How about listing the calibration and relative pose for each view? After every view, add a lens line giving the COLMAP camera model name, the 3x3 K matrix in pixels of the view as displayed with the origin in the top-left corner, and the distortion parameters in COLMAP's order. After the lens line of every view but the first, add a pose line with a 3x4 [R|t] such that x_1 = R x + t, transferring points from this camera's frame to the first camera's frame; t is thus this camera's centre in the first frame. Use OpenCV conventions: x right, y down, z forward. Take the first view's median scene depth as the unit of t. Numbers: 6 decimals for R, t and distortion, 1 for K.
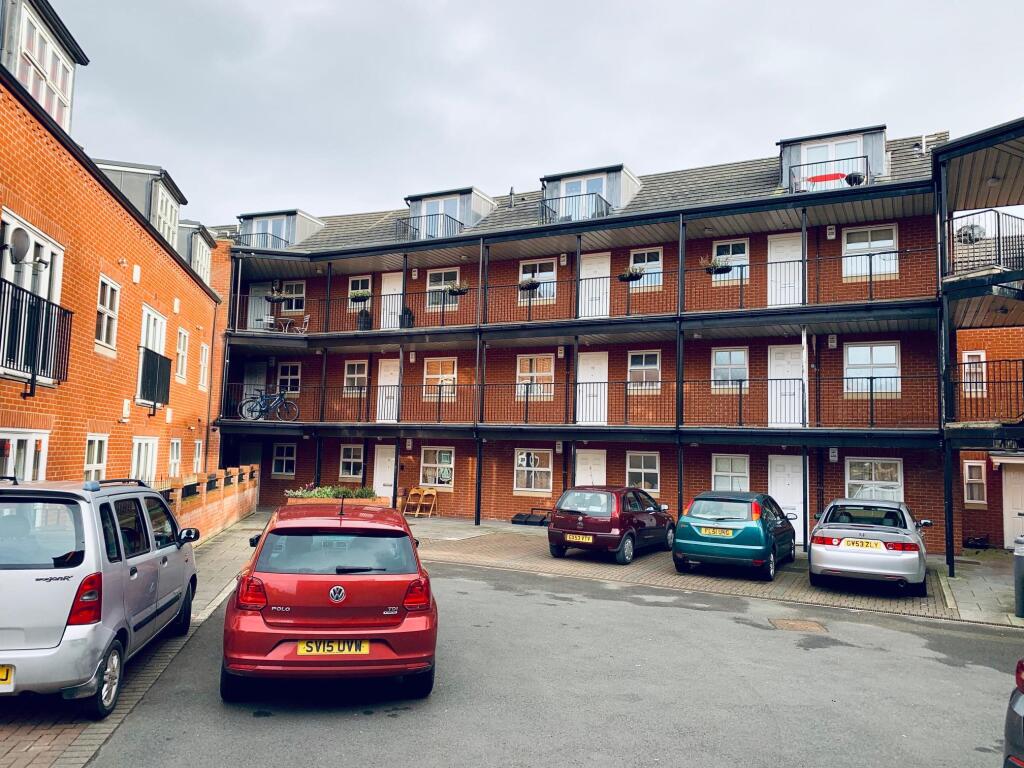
lens RADIAL K [[777.8, 0, 512.0], [0, 777.8, 384.0], [0, 0, 1]] dist [0.061658, -0.052539]
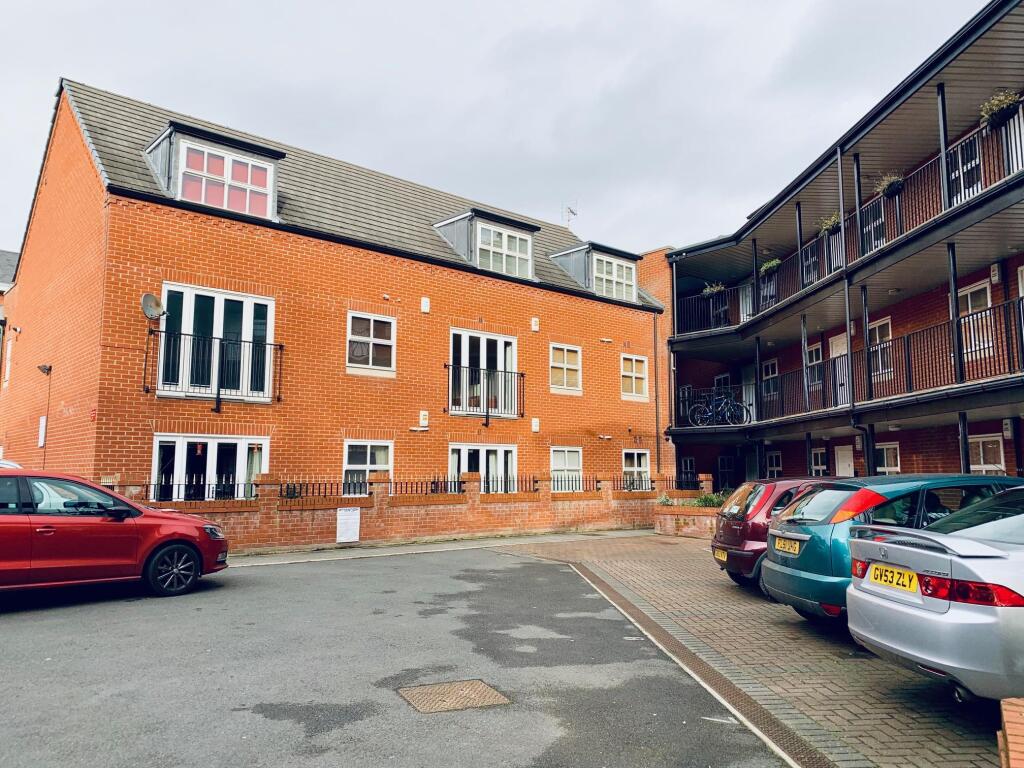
lens RADIAL K [[777.8, 0, 512.0], [0, 777.8, 384.0], [0, 0, 1]] dist [0.061658, -0.052539]
pose [[0.510717, -0.129347, -0.849963, 0.372829], [0.091117, 0.991193, -0.096089, 0.067151], [0.854907, -0.028372, 0.518005, 0.333202]]
